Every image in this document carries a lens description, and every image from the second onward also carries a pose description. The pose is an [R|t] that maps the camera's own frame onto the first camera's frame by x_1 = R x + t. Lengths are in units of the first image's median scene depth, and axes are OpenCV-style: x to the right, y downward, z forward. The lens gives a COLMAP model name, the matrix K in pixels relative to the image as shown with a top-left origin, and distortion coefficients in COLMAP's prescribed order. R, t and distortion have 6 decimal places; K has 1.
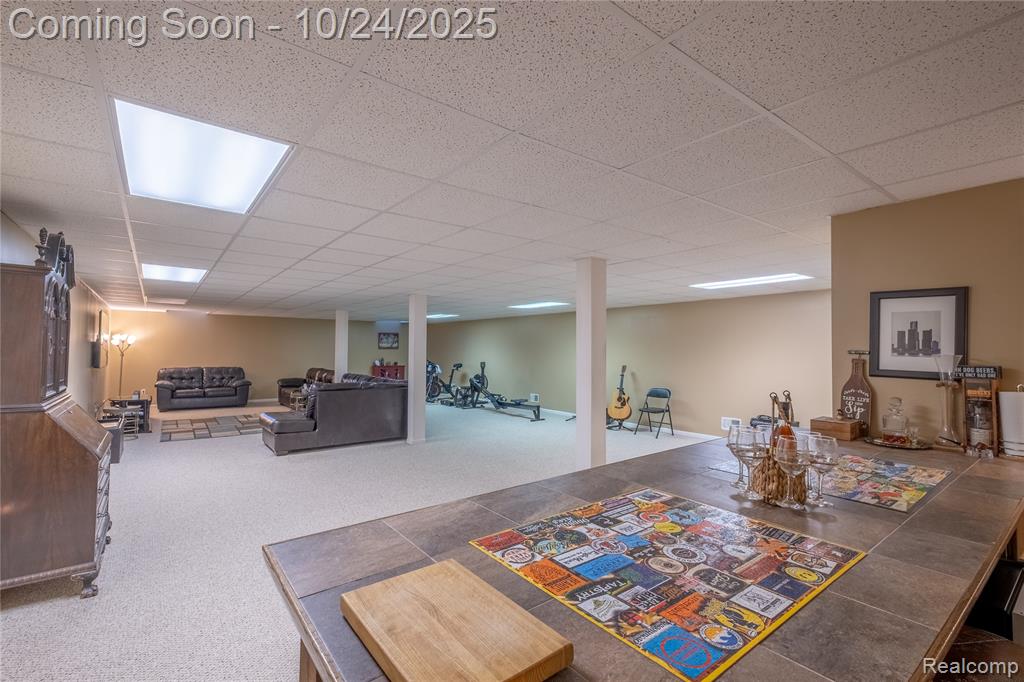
lens RADIAL K [[447.2, 0, 502.1], [0, 447.2, 346.3], [0, 0, 1]] dist [0.011599, -0.004590]
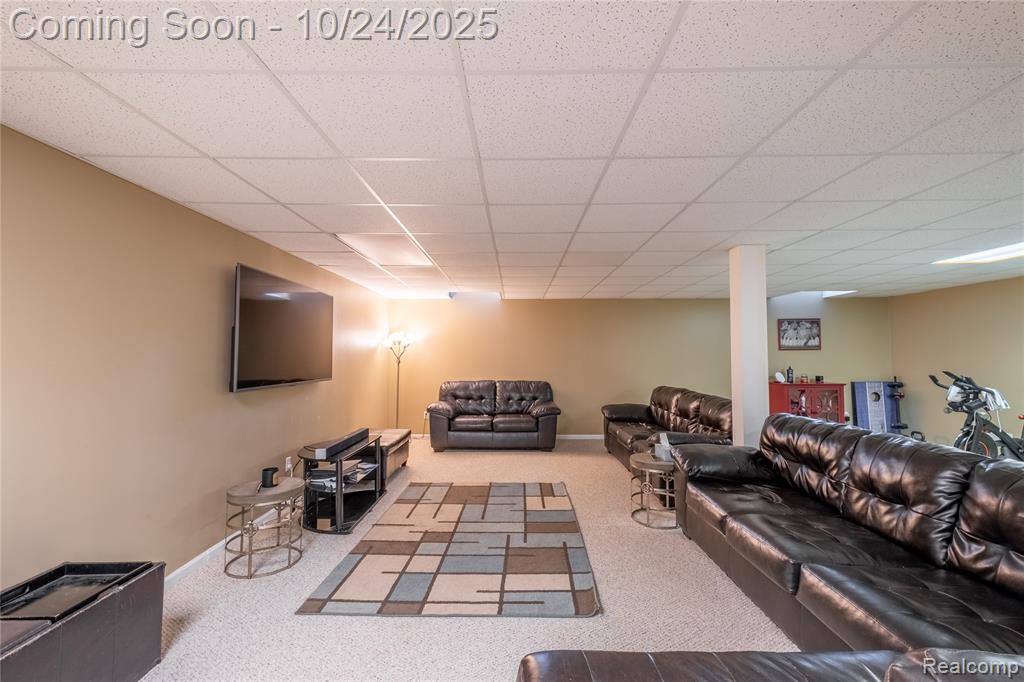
lens RADIAL K [[447.2, 0, 511.1], [0, 447.2, 346.0], [0, 0, 1]] dist [0.011599, -0.004590]
pose [[0.782283, -0.024787, -0.622430, -0.247739], [0.012749, 0.999636, -0.023784, 0.012209], [0.622793, 0.010671, 0.782314, 0.506954]]
